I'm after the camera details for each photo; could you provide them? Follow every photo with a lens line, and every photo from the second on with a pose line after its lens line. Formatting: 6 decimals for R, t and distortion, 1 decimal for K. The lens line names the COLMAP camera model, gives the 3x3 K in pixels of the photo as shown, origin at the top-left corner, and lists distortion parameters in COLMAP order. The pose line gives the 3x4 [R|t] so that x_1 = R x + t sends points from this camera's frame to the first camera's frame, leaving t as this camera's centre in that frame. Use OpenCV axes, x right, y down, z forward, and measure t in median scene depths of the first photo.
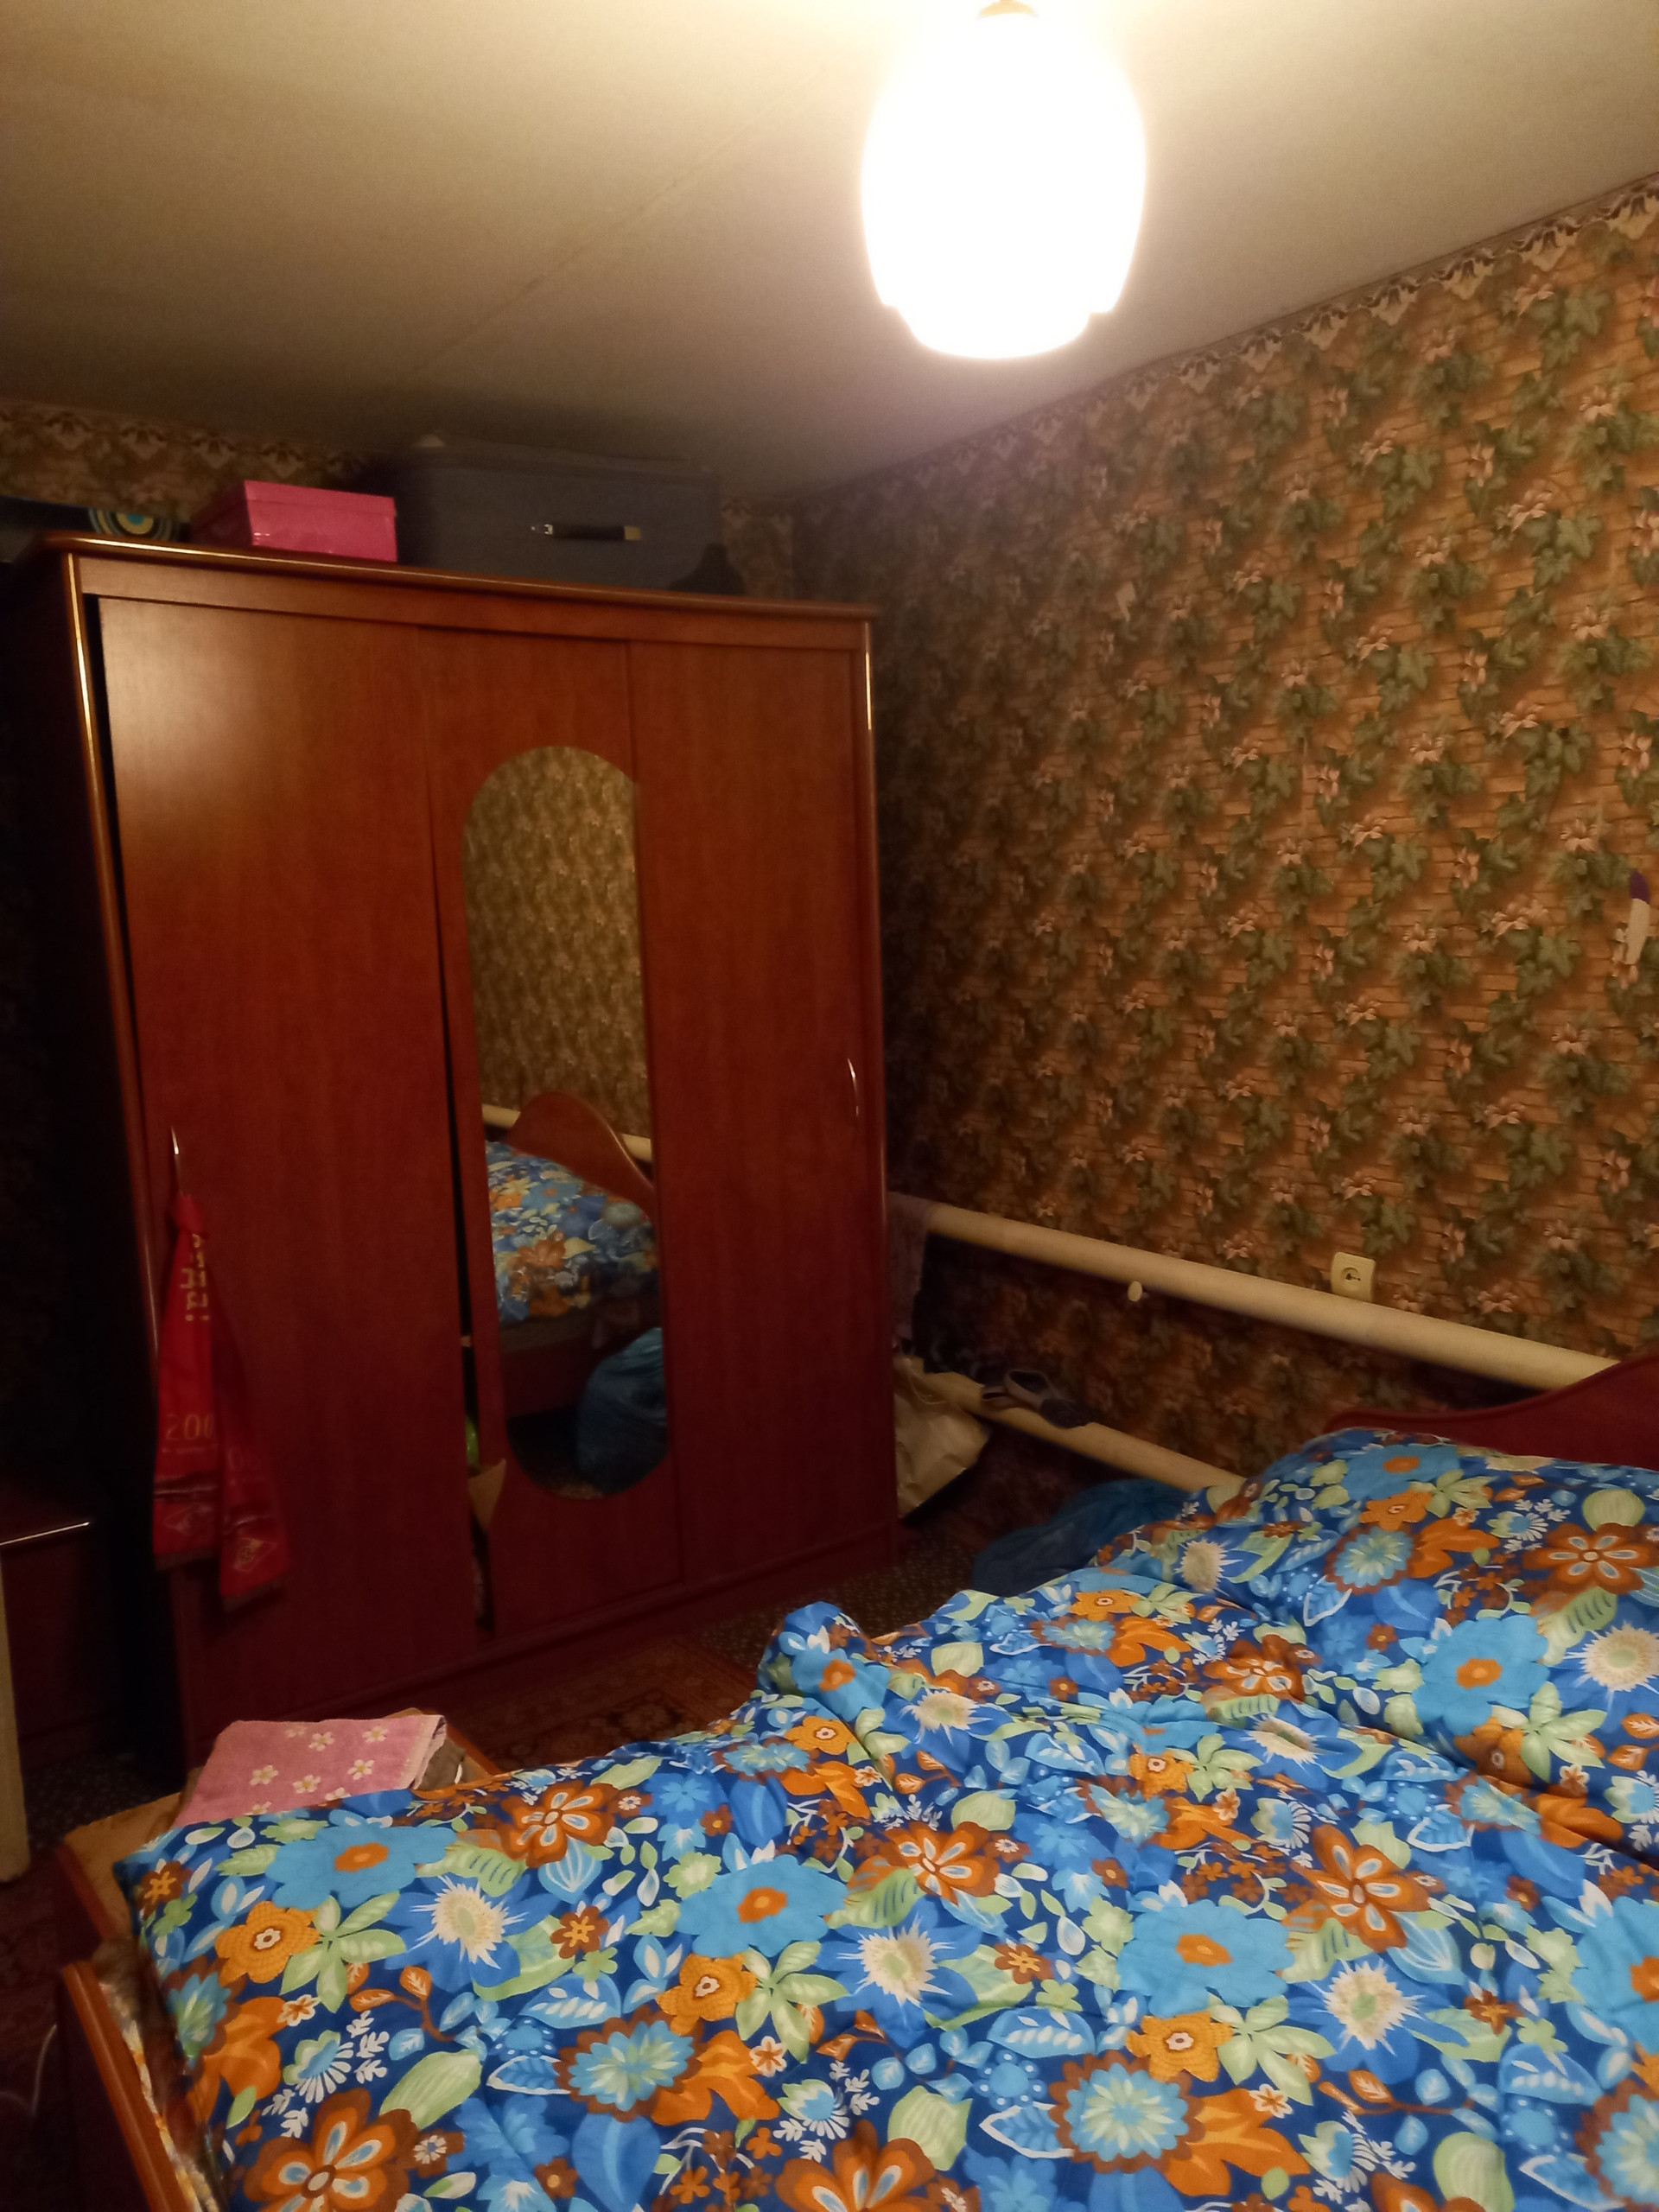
lens RADIAL K [[1608.1, 0, 821.8], [0, 1608.1, 1087.2], [0, 0, 1]] dist [0.070135, -0.021477]
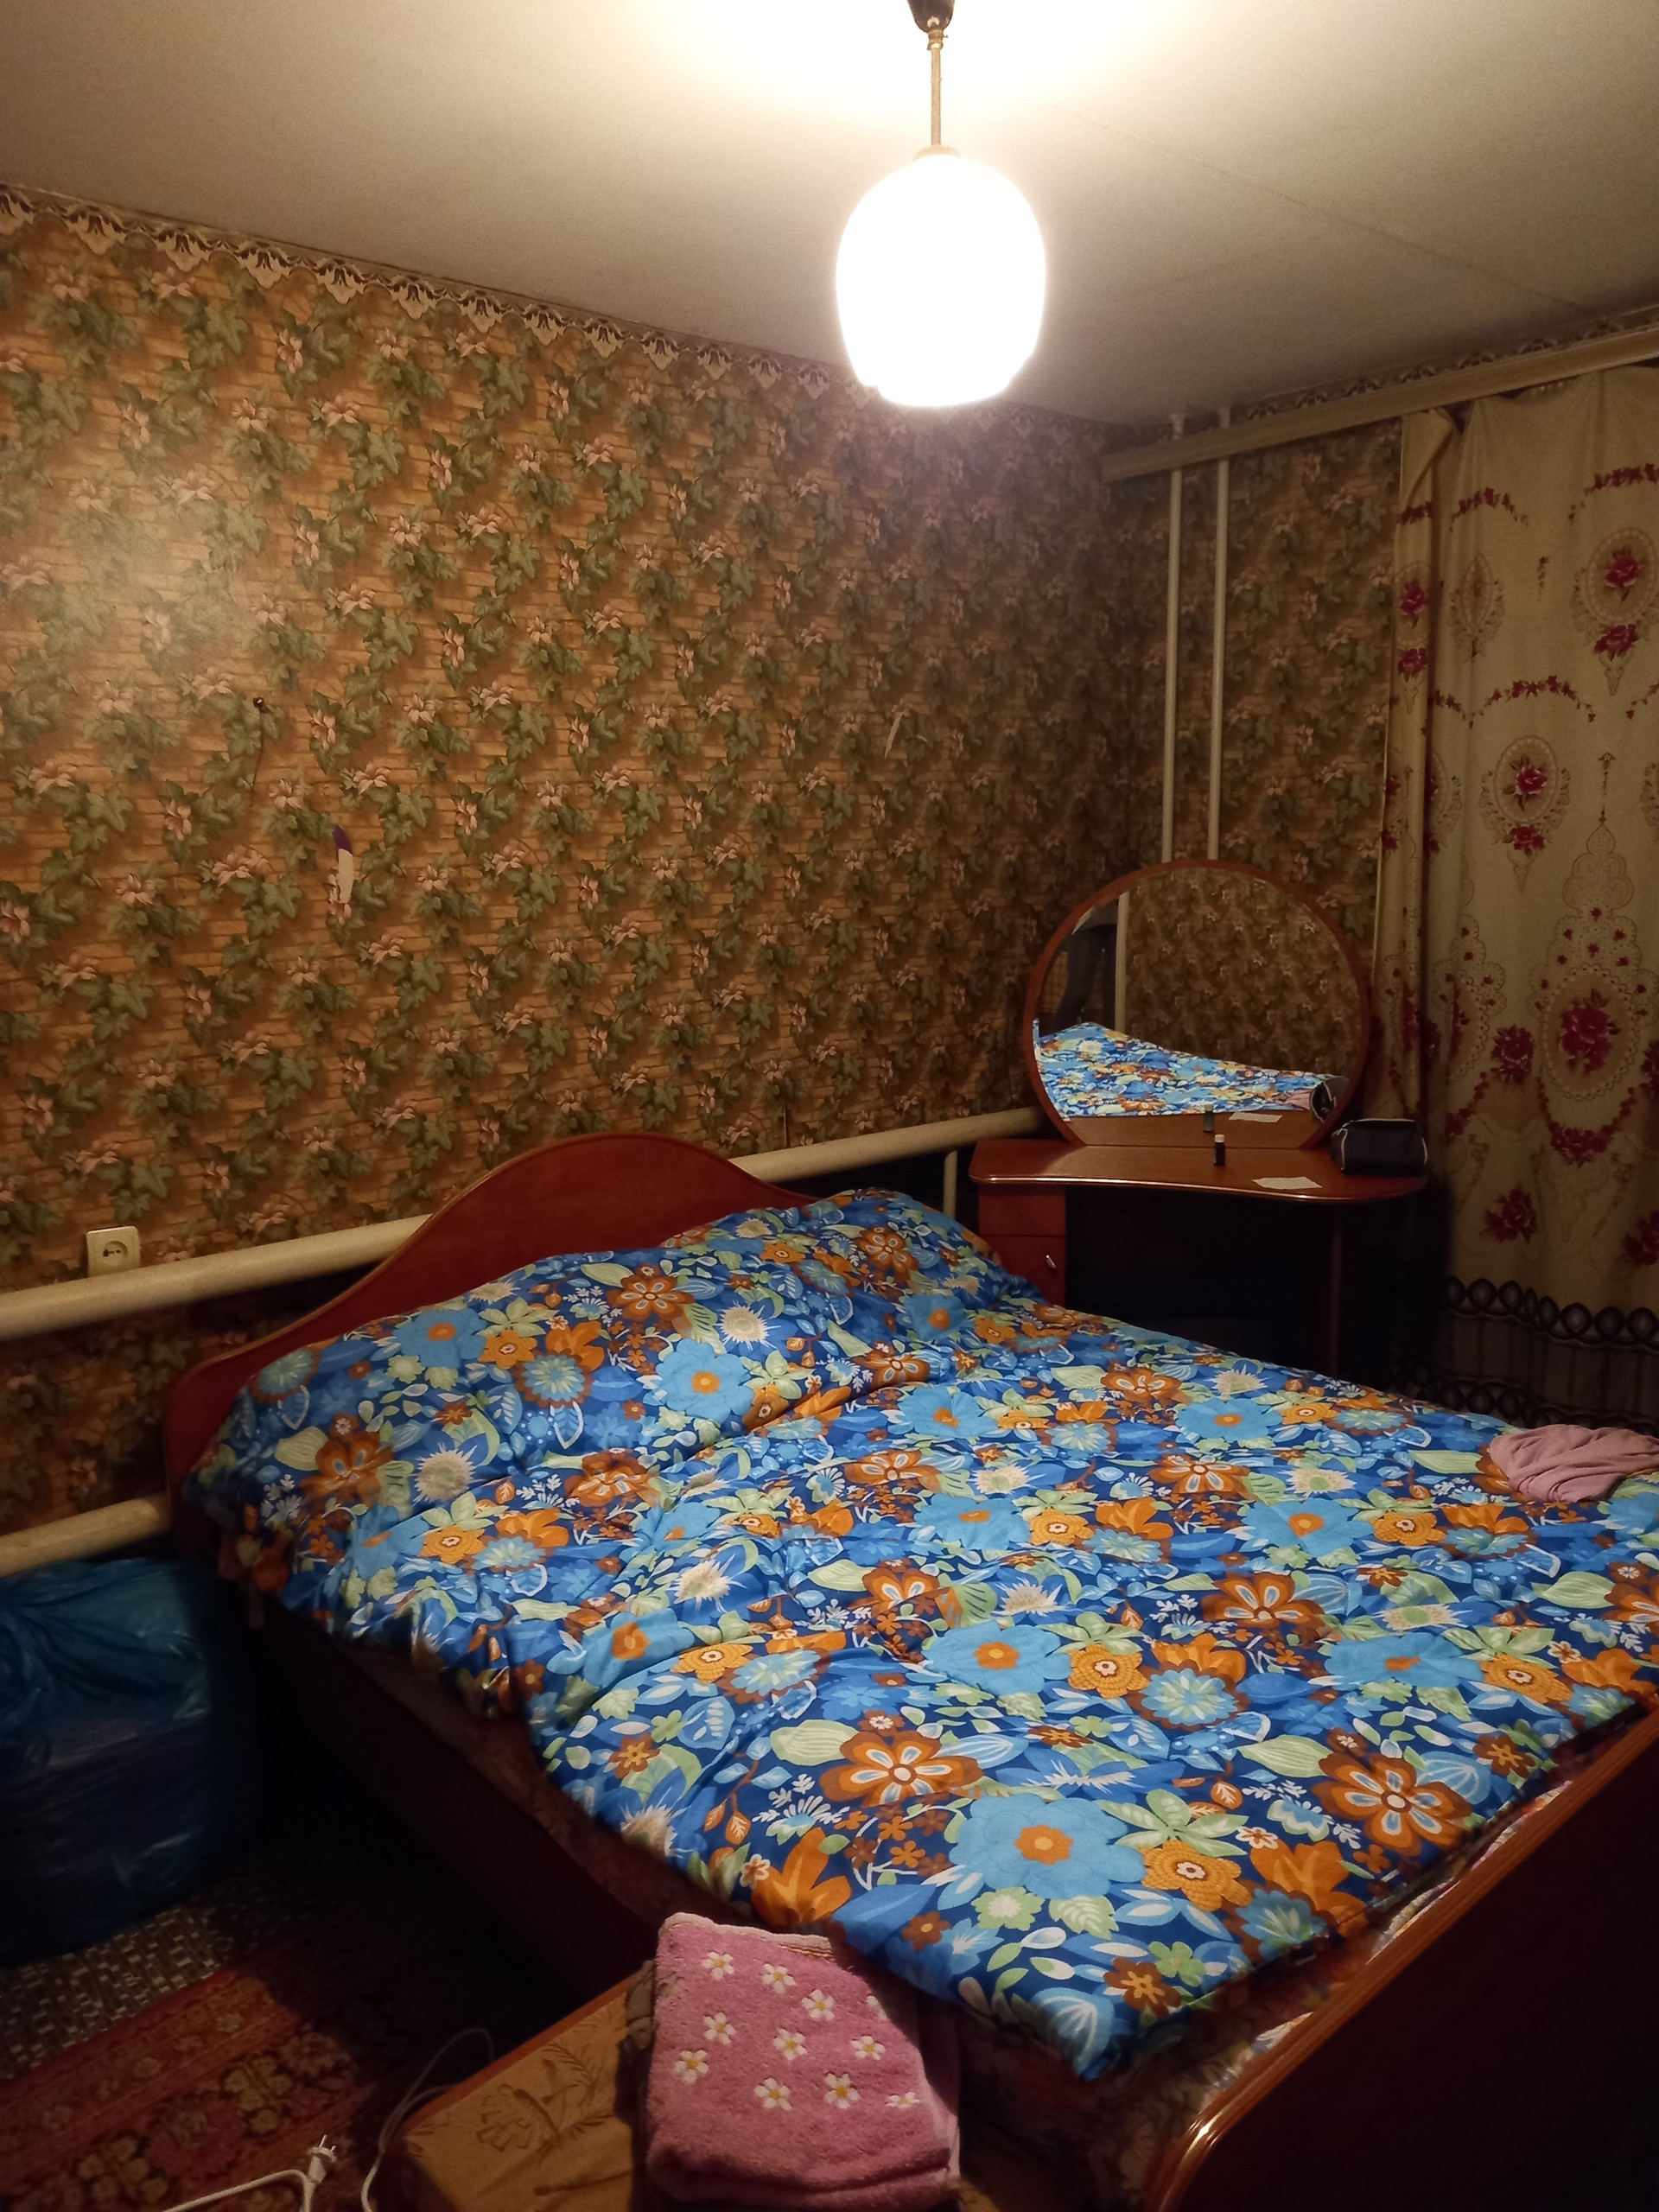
lens RADIAL K [[1608.1, 0, 818.1], [0, 1608.1, 1098.2], [0, 0, 1]] dist [0.070135, -0.021477]
pose [[-0.101125, -0.138031, 0.985252, -0.847836], [0.144183, 0.977840, 0.151791, -0.073216], [-0.984370, 0.157407, -0.078983, 0.863215]]
